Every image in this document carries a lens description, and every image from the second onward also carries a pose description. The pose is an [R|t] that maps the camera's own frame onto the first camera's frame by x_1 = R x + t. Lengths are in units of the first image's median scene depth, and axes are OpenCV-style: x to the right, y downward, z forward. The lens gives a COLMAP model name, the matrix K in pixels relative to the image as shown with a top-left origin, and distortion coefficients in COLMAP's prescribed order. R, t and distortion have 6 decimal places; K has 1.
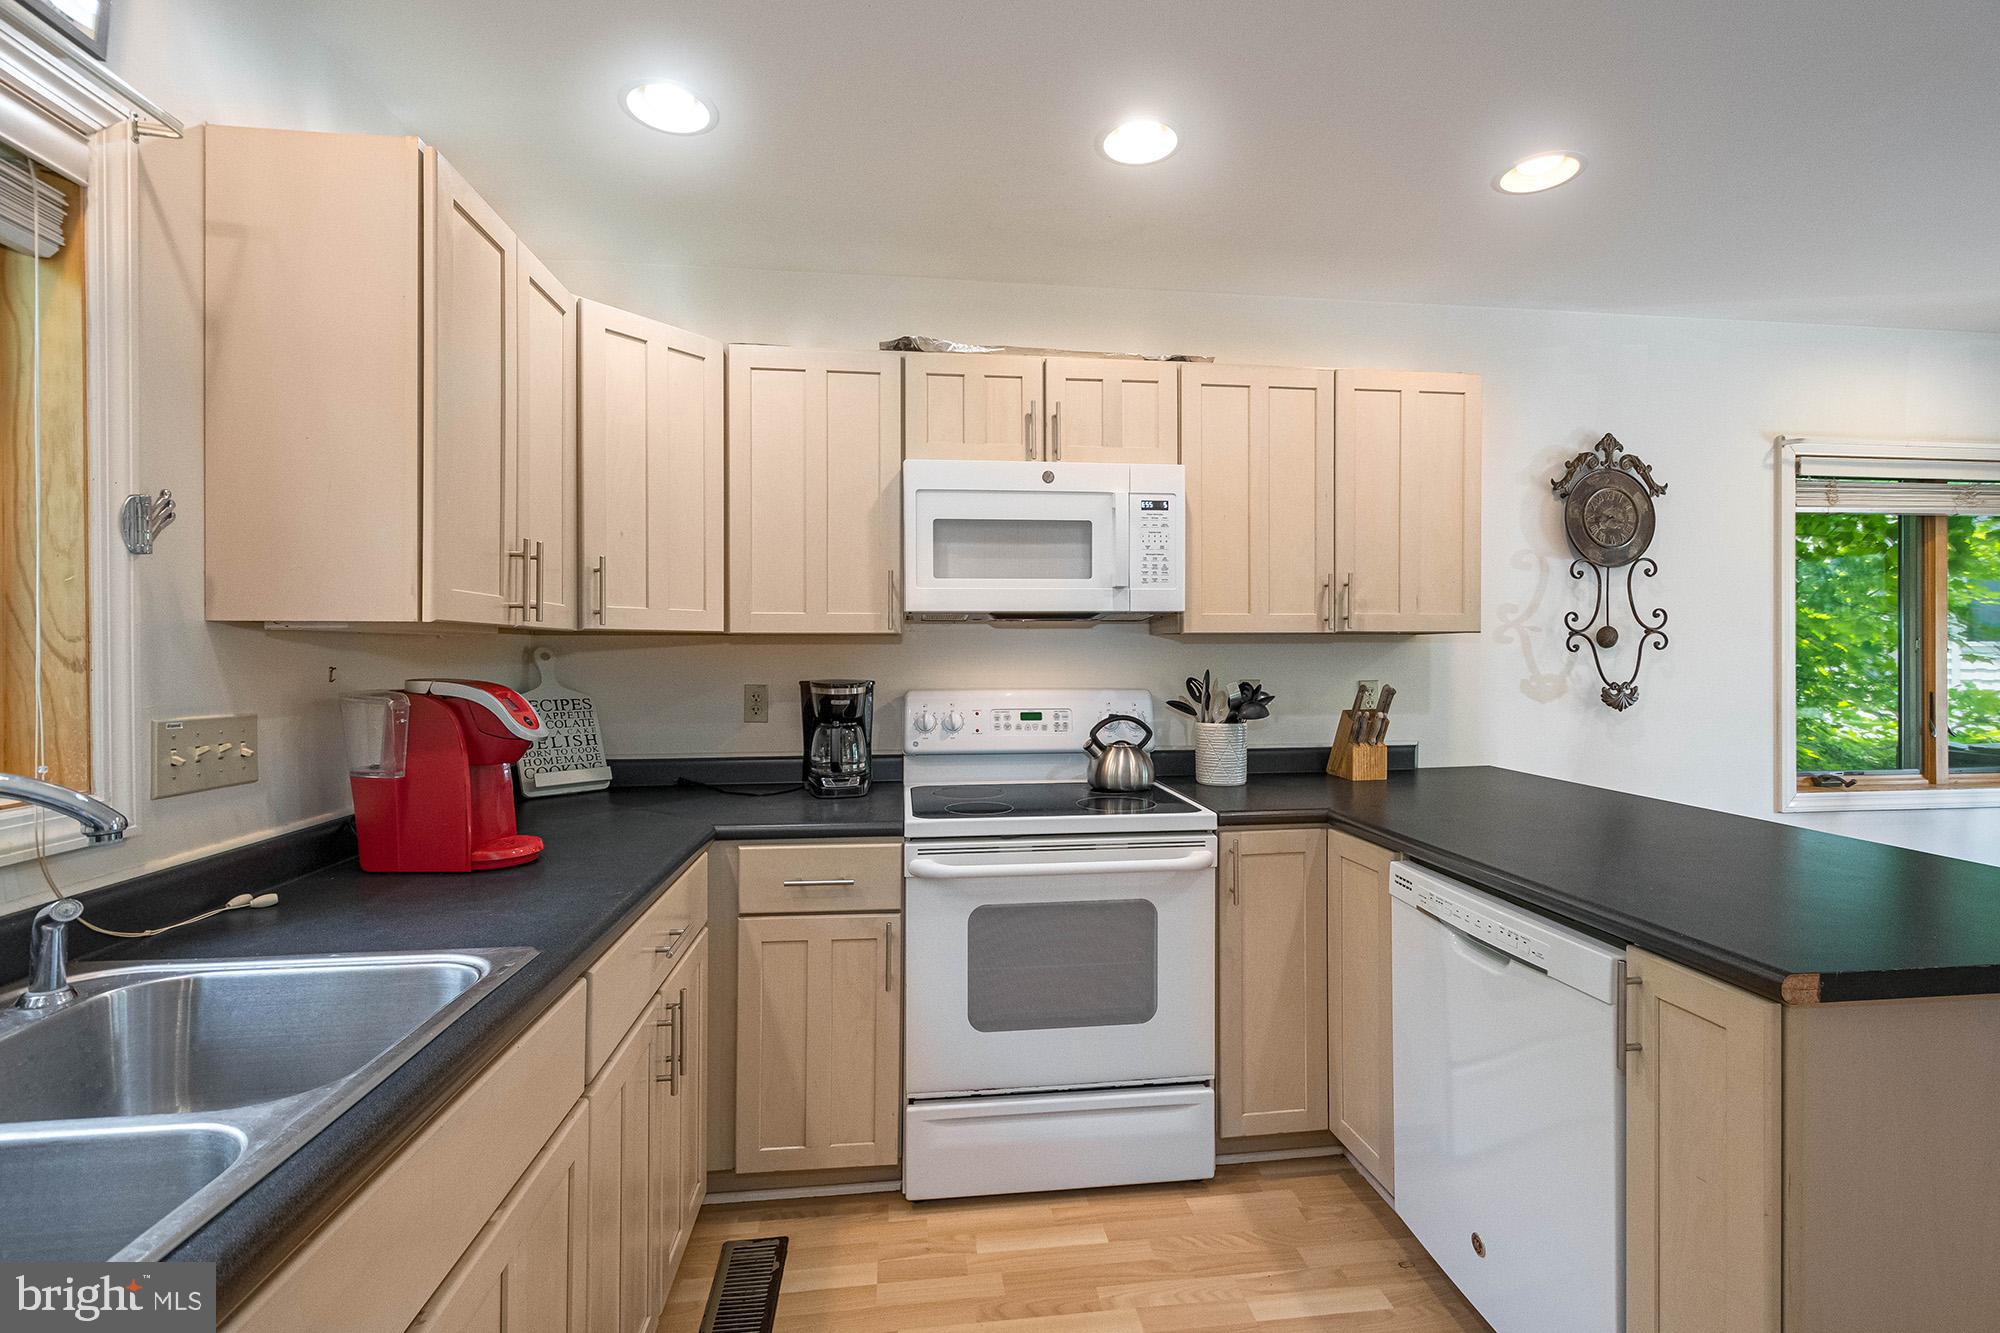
lens RADIAL K [[871.7, 0, 1008.5], [0, 871.7, 661.8], [0, 0, 1]] dist [0.000443, -0.000241]
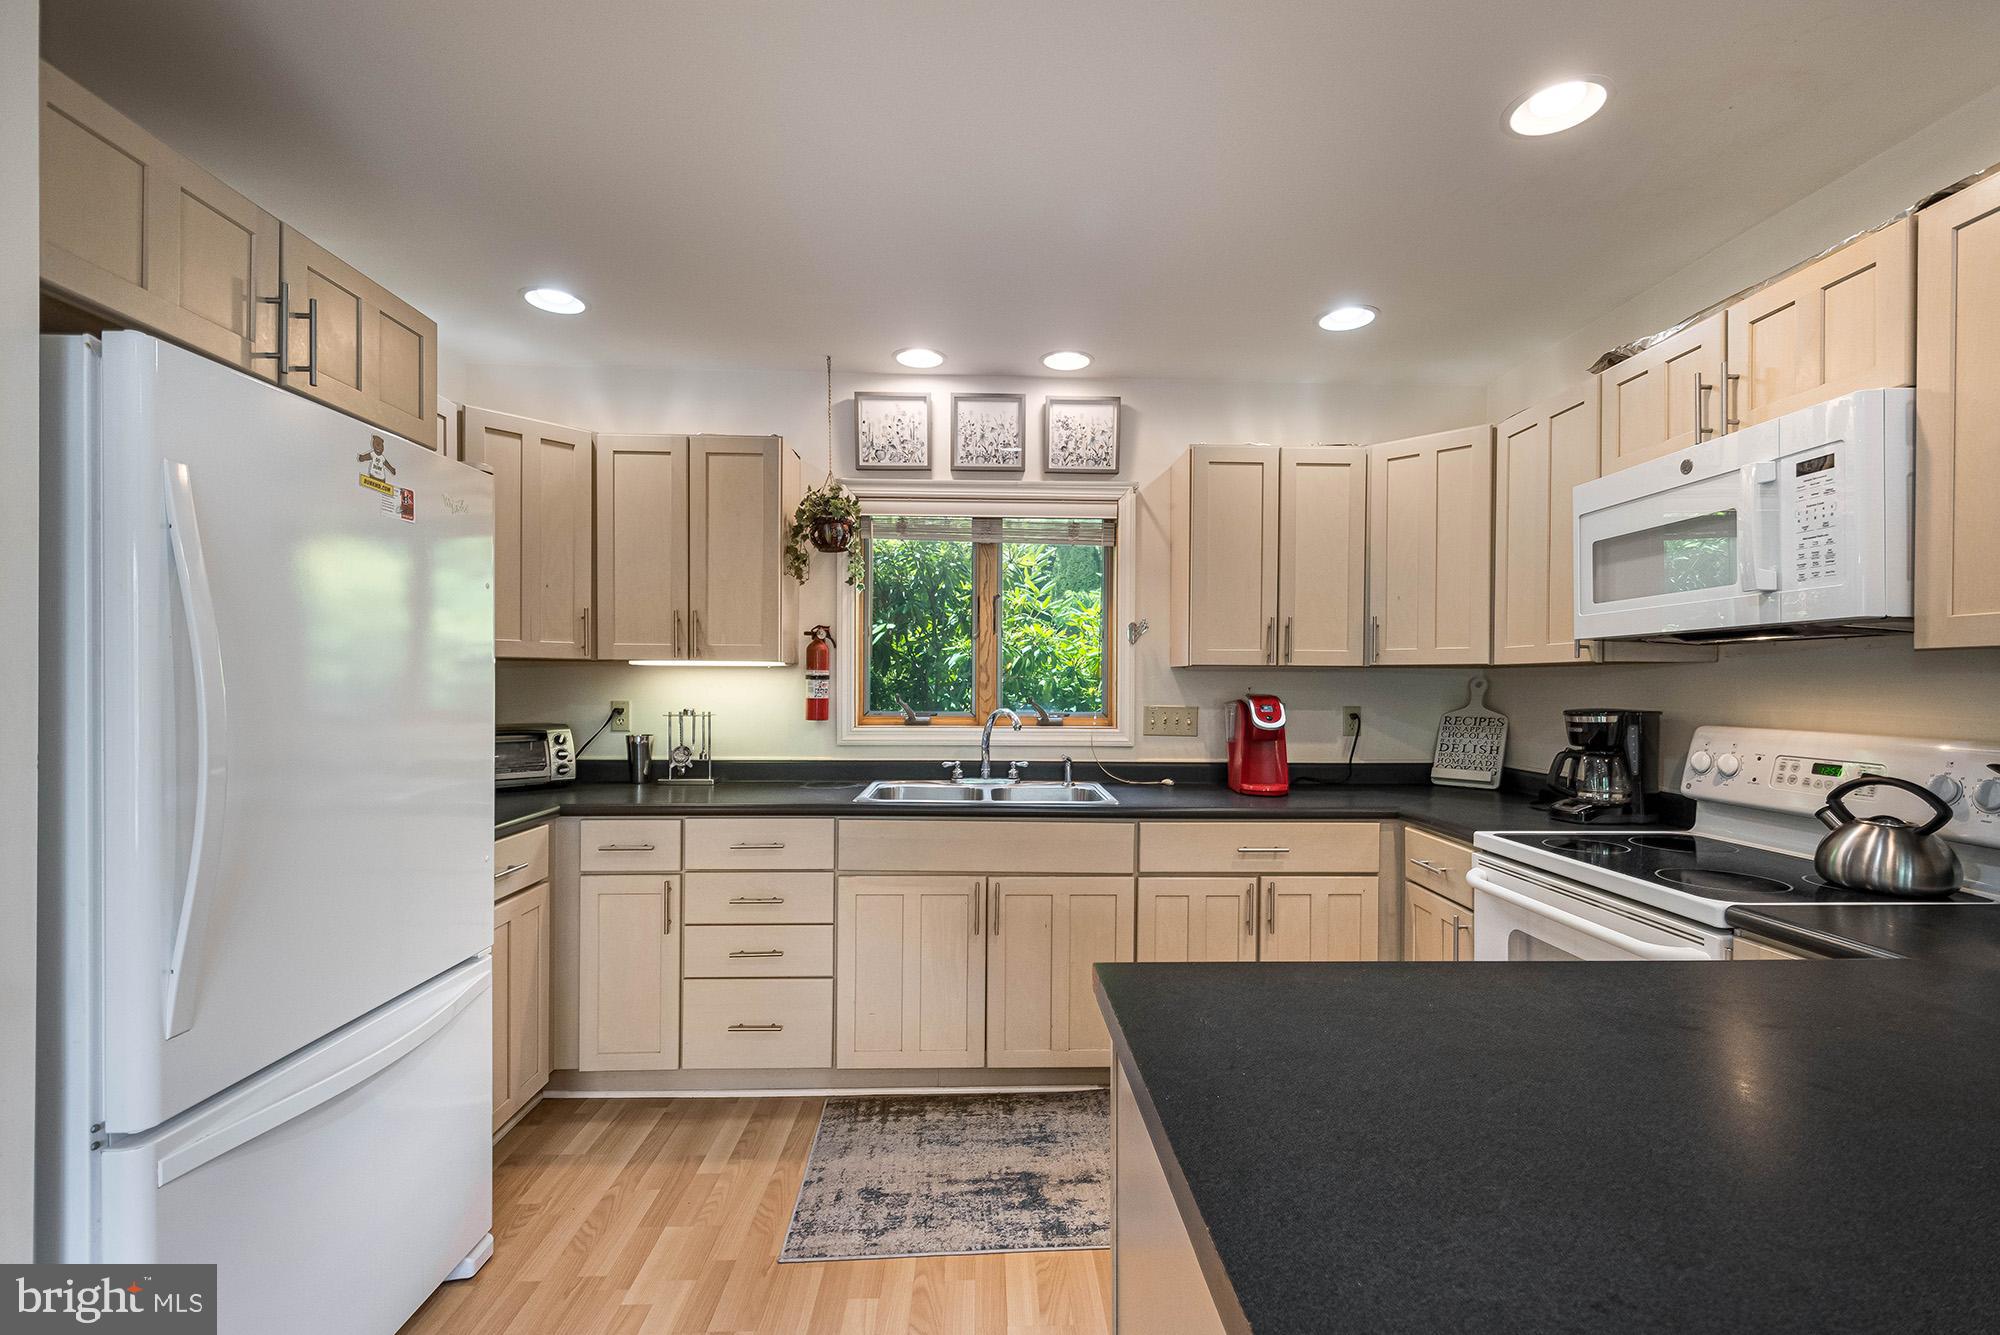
lens RADIAL K [[862.0, 0, 1019.3], [0, 862.0, 684.8], [0, 0, 1]] dist [0.006314, -0.000562]
pose [[-0.071155, 0.003774, -0.997458, 0.814619], [-0.015648, 0.999866, 0.004900, -0.001014], [0.997342, 0.015957, -0.071087, 0.393422]]
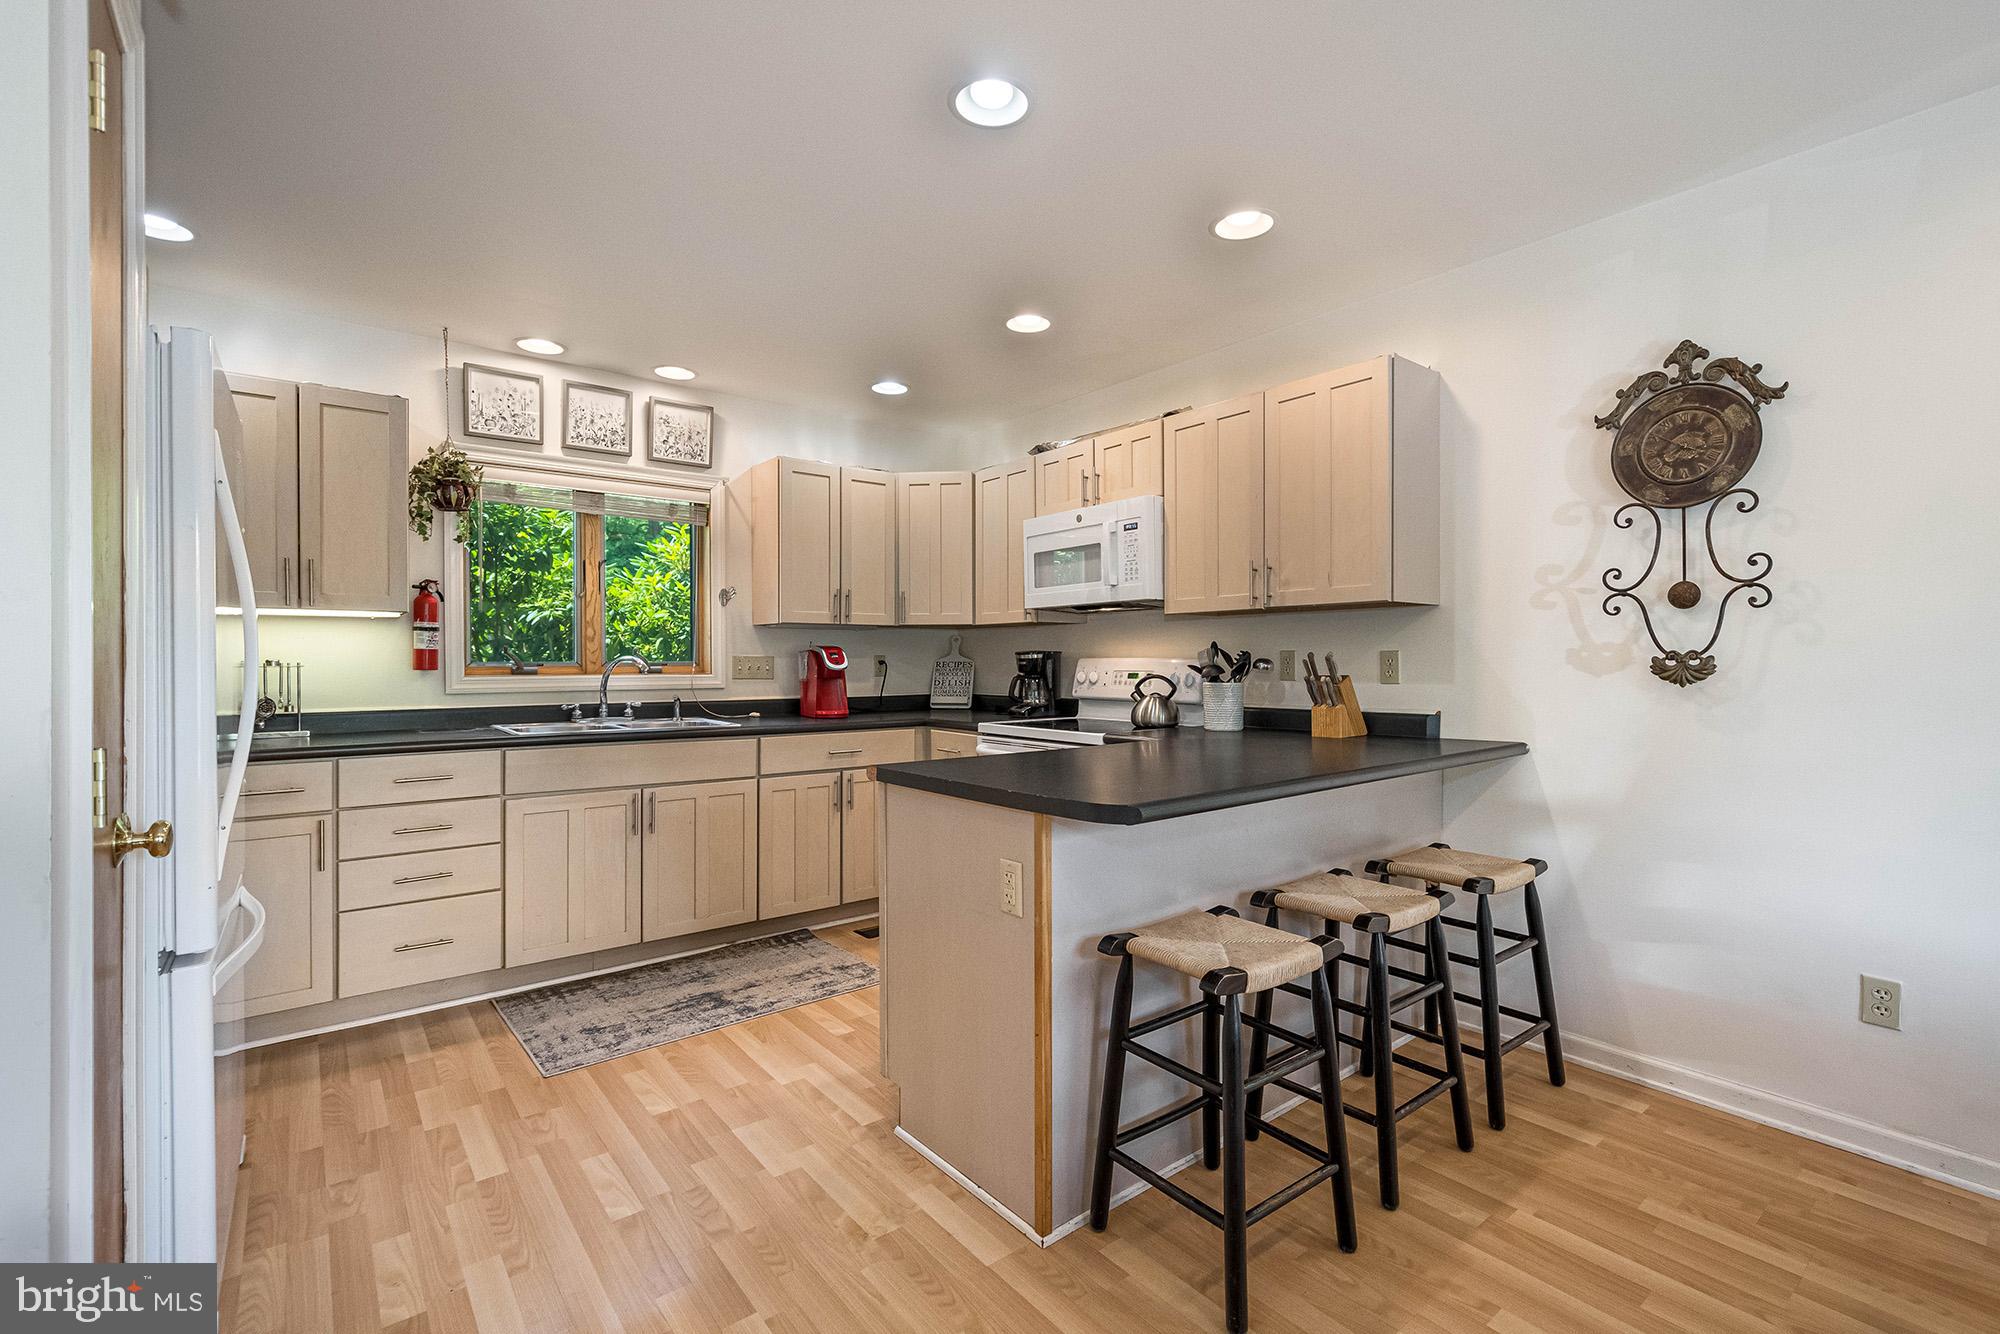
lens RADIAL K [[871.7, 0, 1008.5], [0, 871.7, 662.3], [0, 0, 1]] dist [0.000443, -0.000241]
pose [[0.533728, 0.002975, -0.845651, 1.173612], [-0.007045, 0.999975, -0.000929, 0.043757], [0.845627, 0.006453, 0.533735, 0.054643]]
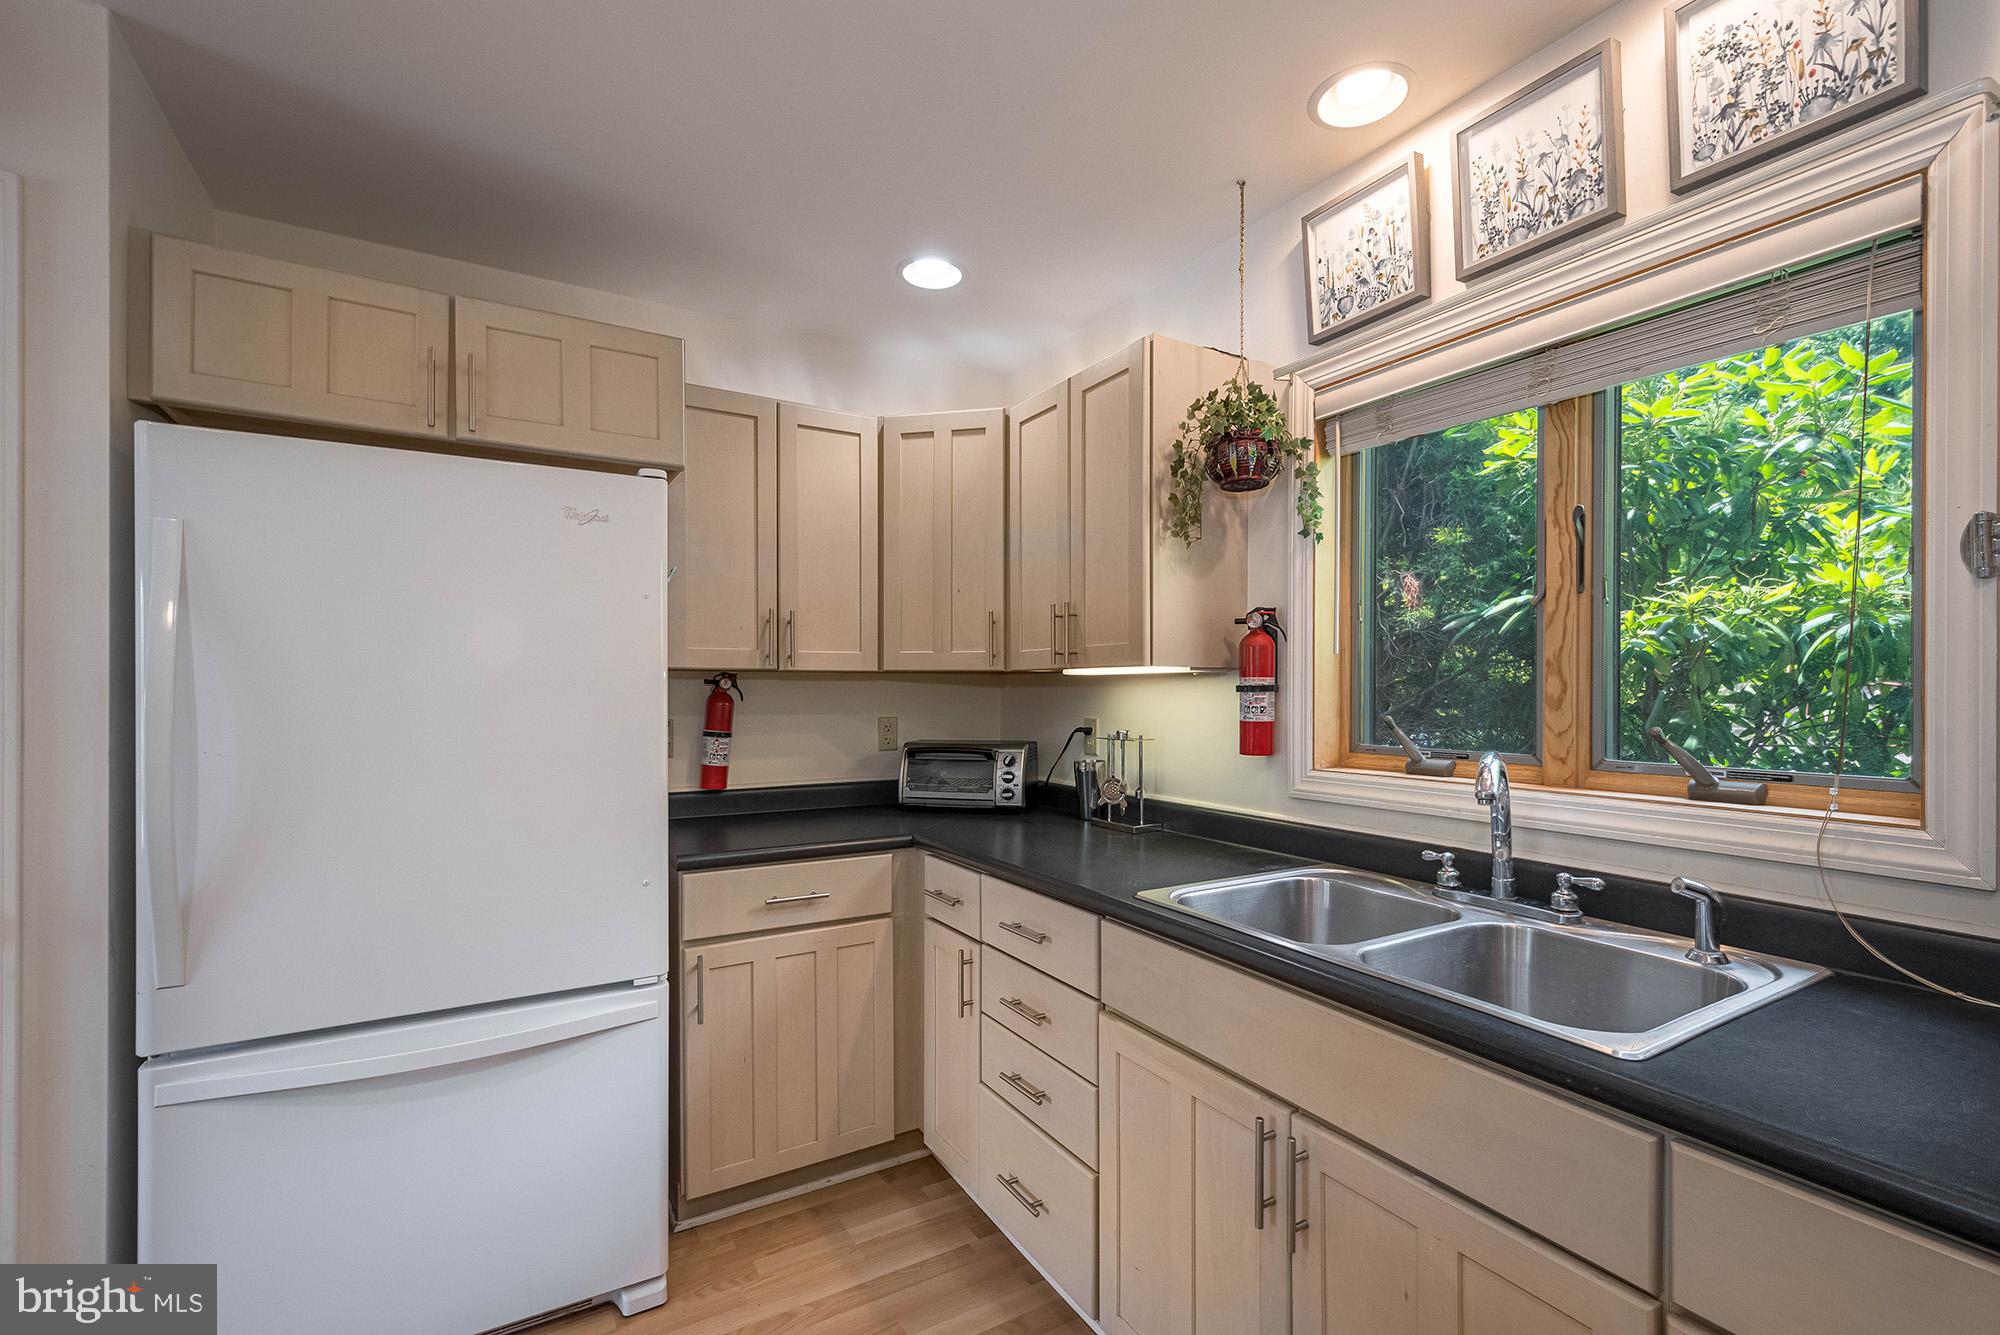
lens RADIAL K [[883.5, 0, 1004.2], [0, 883.5, 692.2], [0, 0, 1]] dist [0.001127, -0.000261]
pose [[-0.909433, 0.000664, -0.415850, 0.144263], [-0.003710, 0.999946, 0.009708, -0.004630], [0.415834, 0.010371, -0.909381, 0.663387]]
